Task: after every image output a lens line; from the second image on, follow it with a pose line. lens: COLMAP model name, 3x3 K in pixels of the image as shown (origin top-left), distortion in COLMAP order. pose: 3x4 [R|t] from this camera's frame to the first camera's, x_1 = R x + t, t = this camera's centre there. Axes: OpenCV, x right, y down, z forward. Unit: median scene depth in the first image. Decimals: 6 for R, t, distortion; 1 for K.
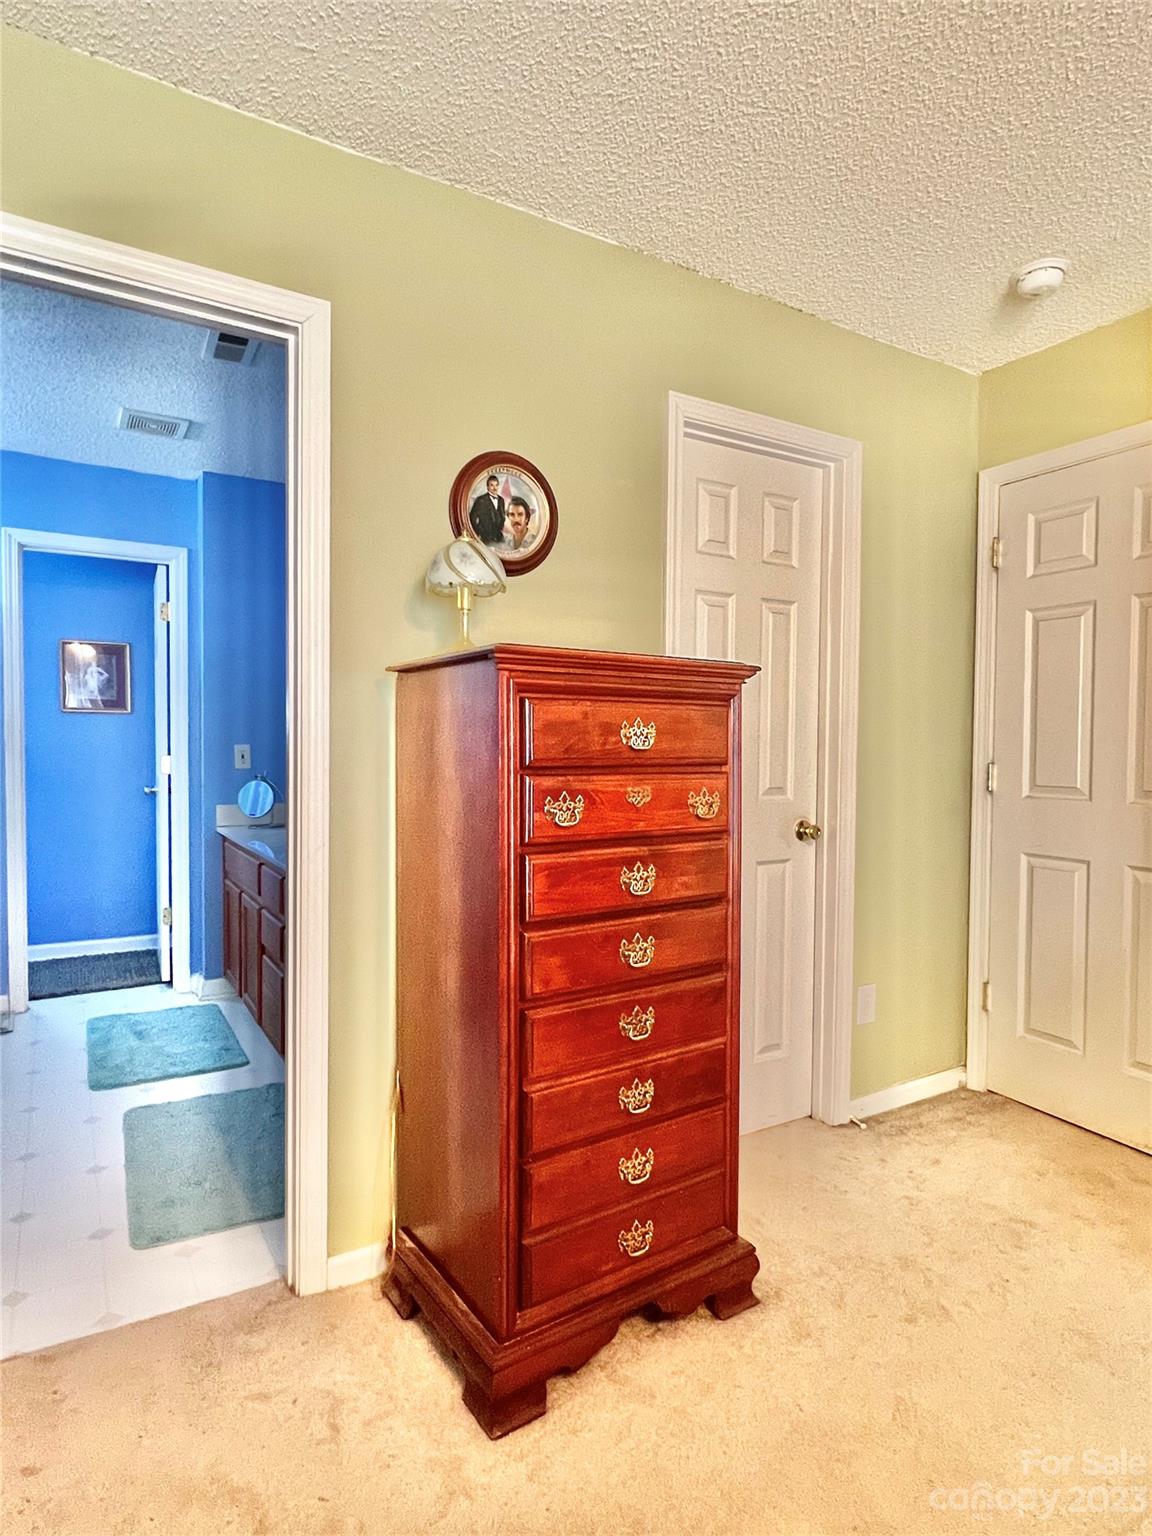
lens RADIAL K [[845.2, 0, 574.6], [0, 845.2, 765.8], [0, 0, 1]] dist [-0.014335, 0.000143]
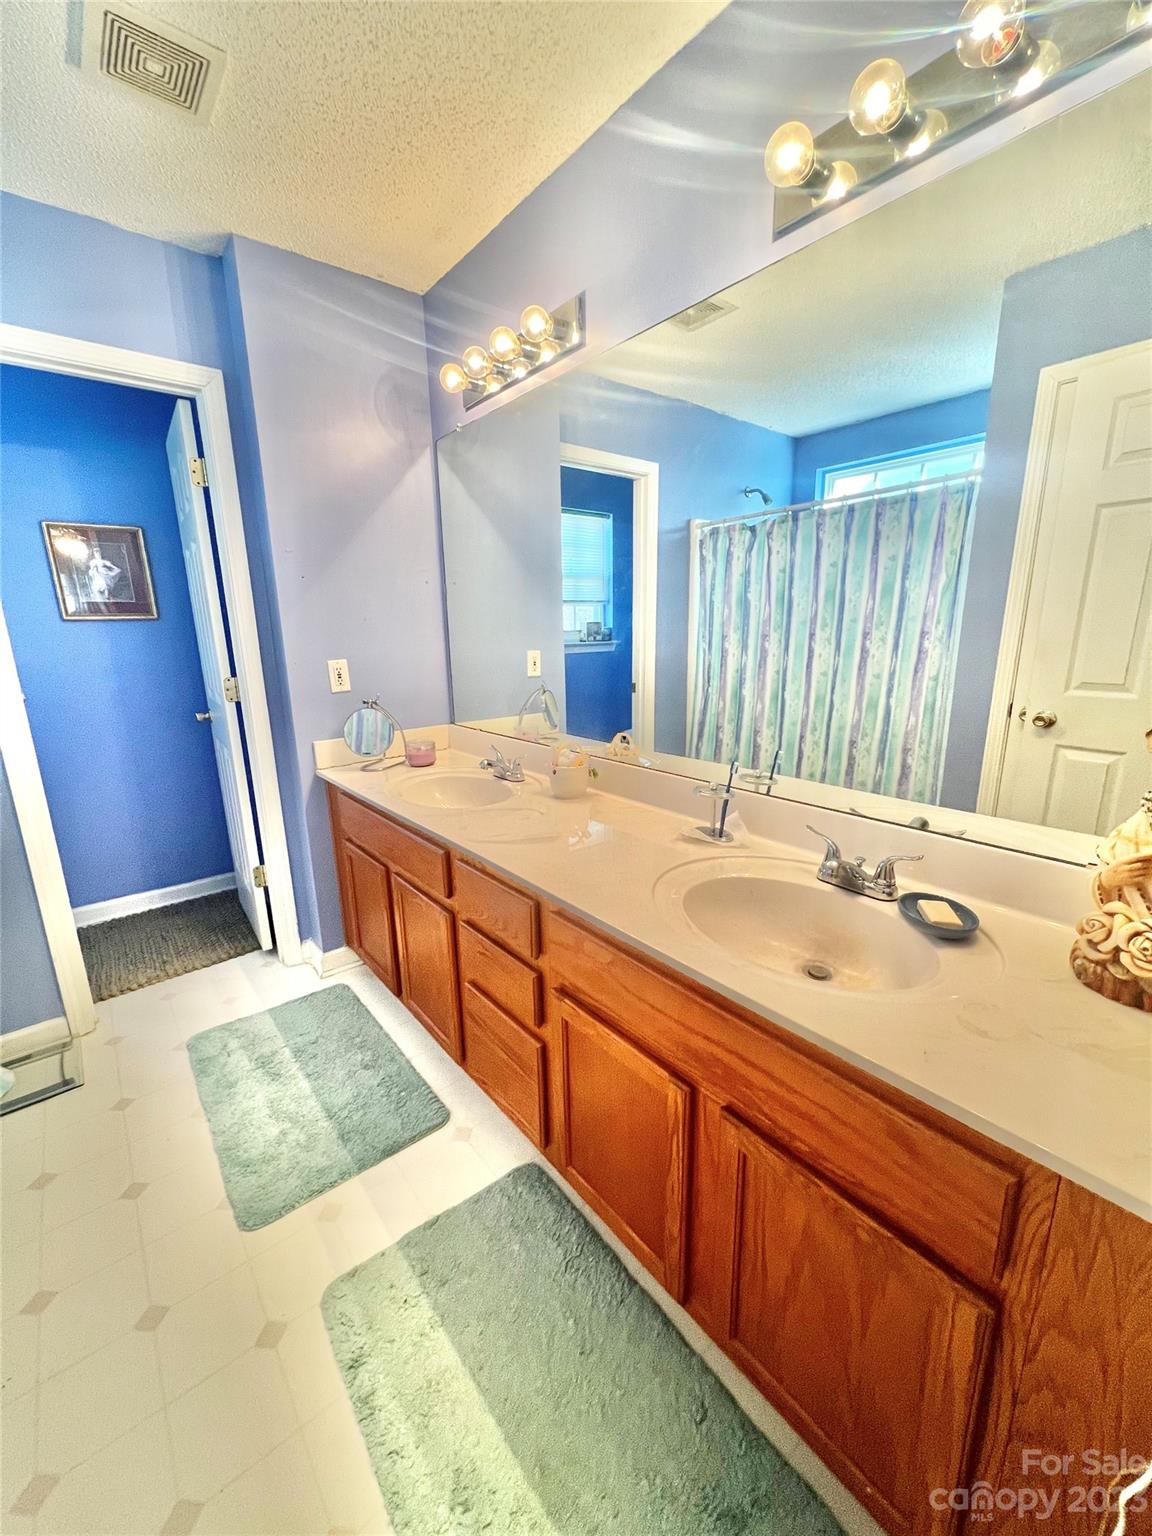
lens RADIAL K [[616.4, 0, 579.8], [0, 616.4, 772.0], [0, 0, 1]] dist [0.000875, -0.000142]
pose [[0.989561, -0.058771, 0.131590, -0.250188], [0.030934, 0.978408, 0.204353, -0.032403], [-0.140759, -0.198149, 0.970012, 0.398738]]
